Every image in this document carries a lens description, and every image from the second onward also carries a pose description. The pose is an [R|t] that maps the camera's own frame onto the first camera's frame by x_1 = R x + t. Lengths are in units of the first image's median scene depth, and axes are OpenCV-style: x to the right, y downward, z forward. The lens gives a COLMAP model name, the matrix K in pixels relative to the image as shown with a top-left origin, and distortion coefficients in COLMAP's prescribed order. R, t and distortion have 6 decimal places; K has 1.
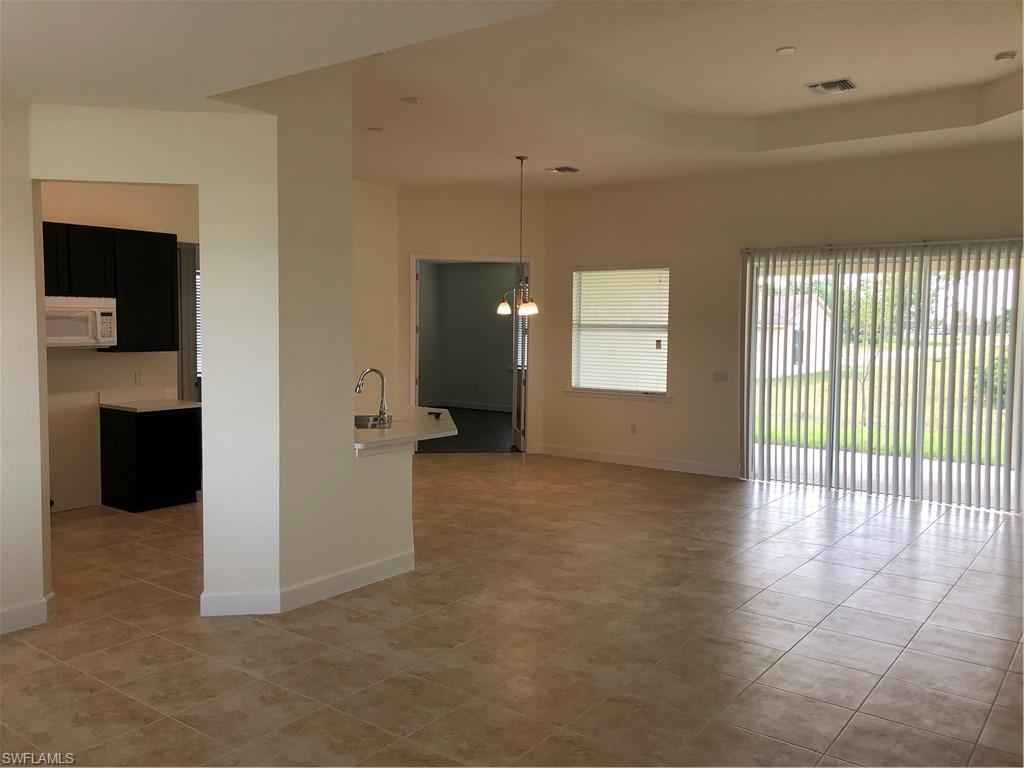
lens RADIAL K [[836.5, 0, 517.7], [0, 836.5, 381.8], [0, 0, 1]] dist [0.043865, -0.036929]
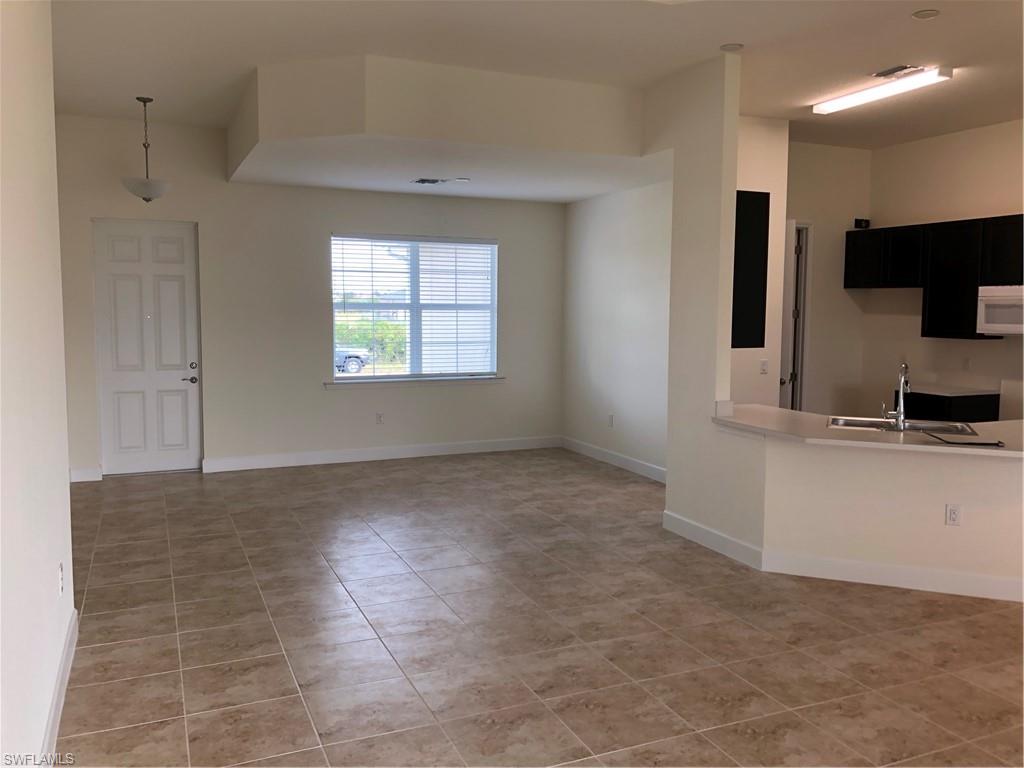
lens RADIAL K [[836.5, 0, 515.0], [0, 836.5, 382.2], [0, 0, 1]] dist [0.043865, -0.036929]
pose [[-0.496891, 0.067276, -0.865201, 0.877940], [-0.073641, 0.990126, 0.119283, -0.082458], [0.864683, 0.122985, -0.487030, 1.297697]]
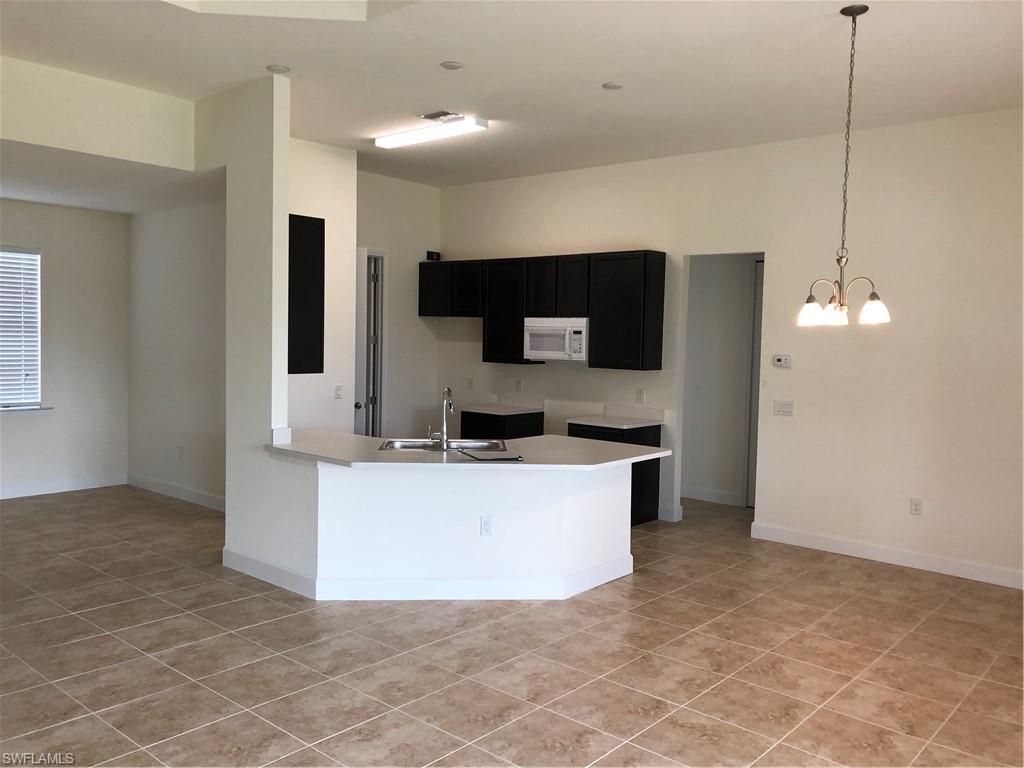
lens RADIAL K [[836.5, 0, 516.5], [0, 836.5, 379.8], [0, 0, 1]] dist [0.043865, -0.036929]
pose [[-0.078383, 0.042776, -0.996005, 0.831213], [-0.093814, 0.994329, 0.050087, -0.089591], [0.992499, 0.097365, -0.073925, 1.371626]]
